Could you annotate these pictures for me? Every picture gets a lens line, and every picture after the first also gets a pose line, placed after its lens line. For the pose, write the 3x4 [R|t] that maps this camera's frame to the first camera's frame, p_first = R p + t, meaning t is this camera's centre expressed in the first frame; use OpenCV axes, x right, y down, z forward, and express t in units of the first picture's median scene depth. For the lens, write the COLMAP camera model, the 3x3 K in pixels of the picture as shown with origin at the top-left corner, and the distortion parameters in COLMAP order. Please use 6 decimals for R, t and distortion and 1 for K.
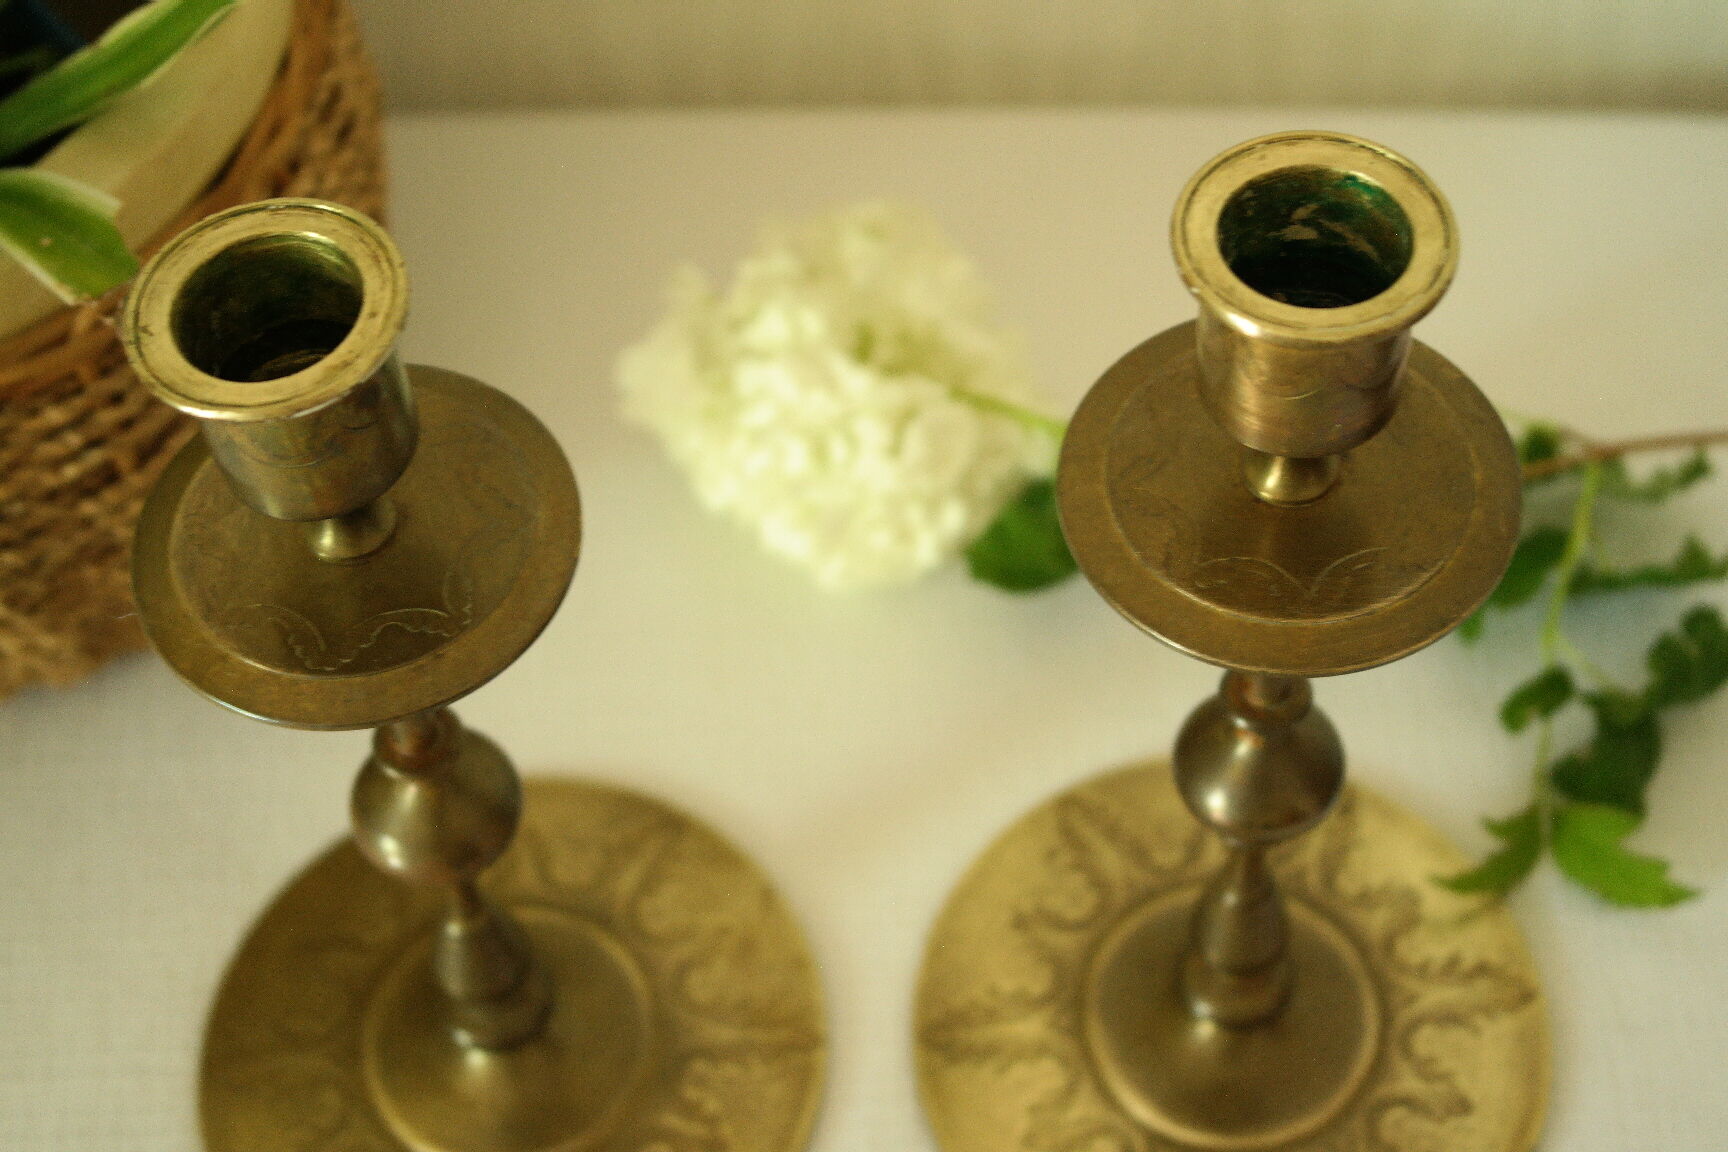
lens RADIAL K [[3011.3, 0, 864.0], [0, 3011.3, 576.0], [0, 0, 1]] dist [0.038199, 0.020761]
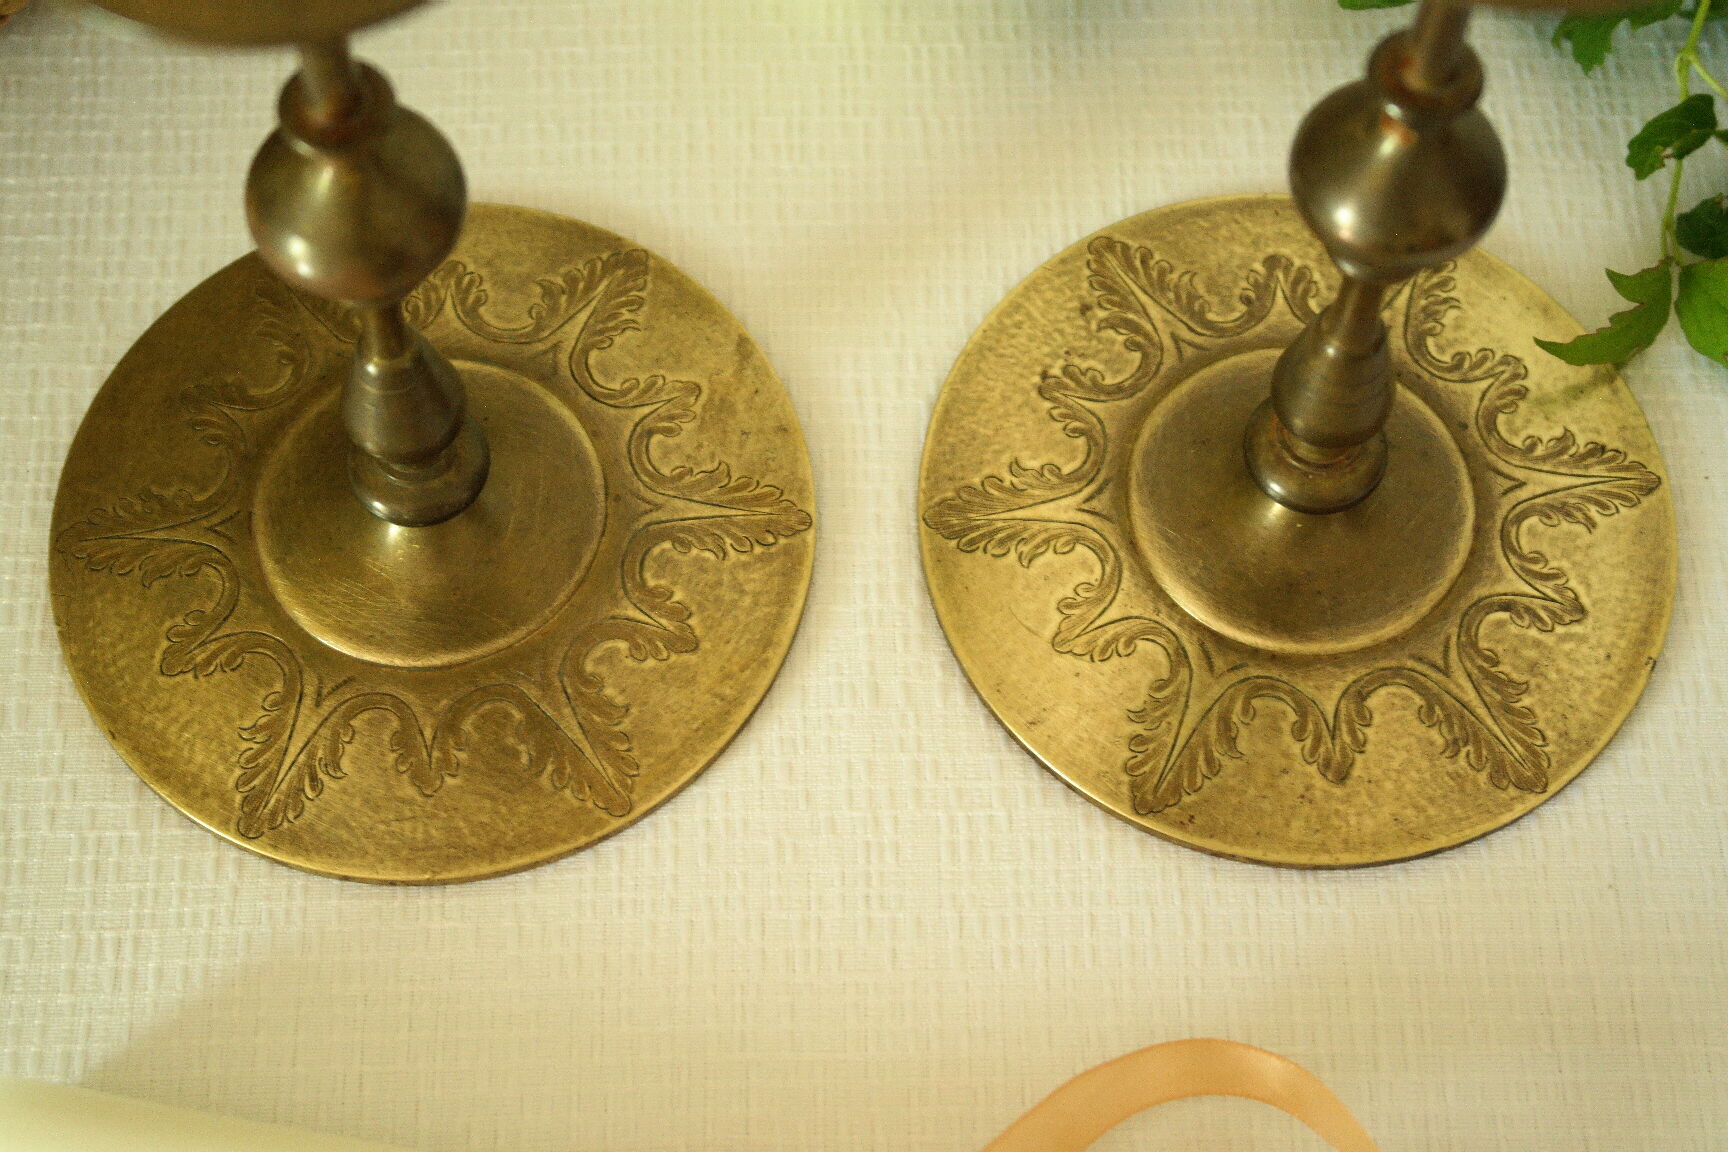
lens RADIAL K [[3011.3, 0, 864.0], [0, 3011.3, 576.0], [0, 0, 1]] dist [0.038199, 0.020761]
pose [[0.998537, 0.020376, 0.050084, -0.040817], [-0.027538, 0.988790, 0.146755, 0.046818], [-0.046533, -0.147919, 0.987904, 0.174103]]
